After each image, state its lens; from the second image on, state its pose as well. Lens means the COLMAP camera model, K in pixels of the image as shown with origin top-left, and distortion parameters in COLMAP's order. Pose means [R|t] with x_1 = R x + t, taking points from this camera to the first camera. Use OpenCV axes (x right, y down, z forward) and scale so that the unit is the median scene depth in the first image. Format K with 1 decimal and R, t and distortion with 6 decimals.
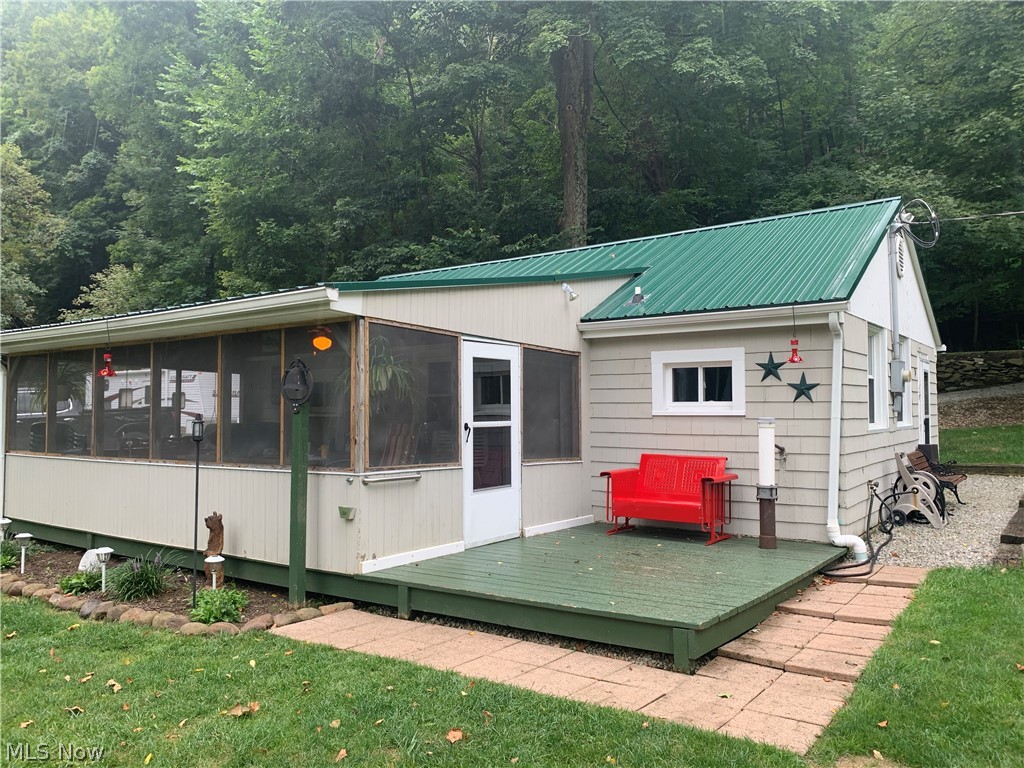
lens RADIAL K [[816.0, 0, 512.0], [0, 816.0, 384.0], [0, 0, 1]] dist [0.013652, -0.017286]
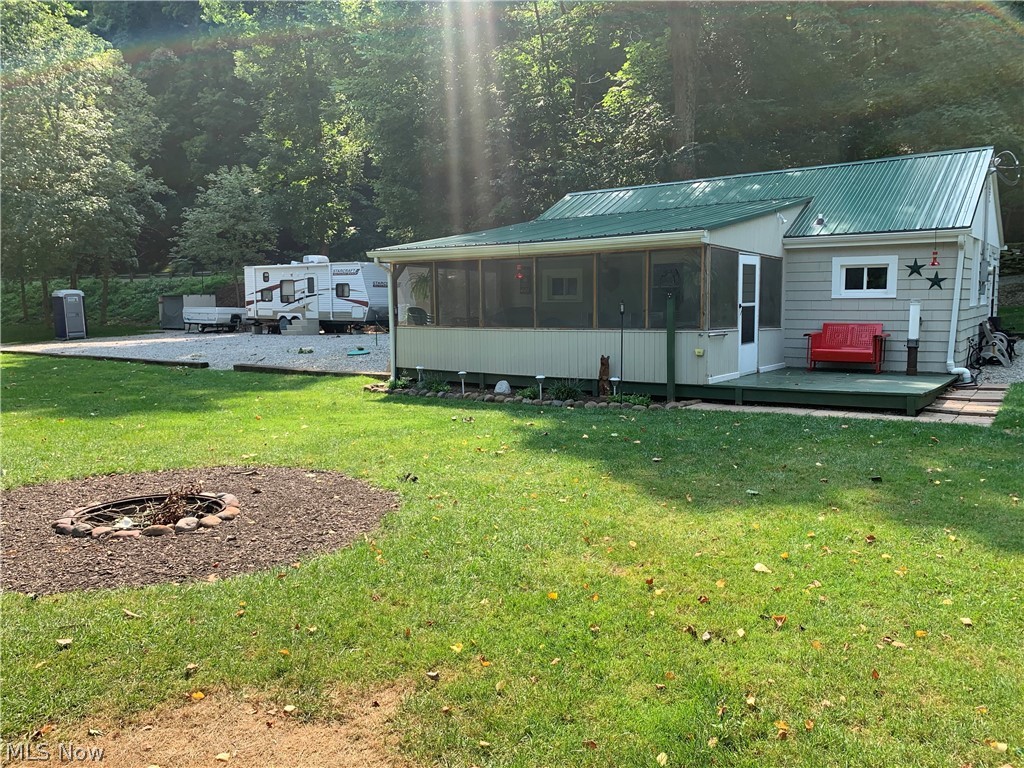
lens RADIAL K [[798.4, 0, 518.3], [0, 798.4, 398.8], [0, 0, 1]] dist [0.004788, -0.013632]
pose [[0.999913, -0.006693, -0.011403, -0.446605], [0.008429, 0.987124, 0.159736, -0.023273], [0.010187, -0.159818, 0.987094, -0.604460]]
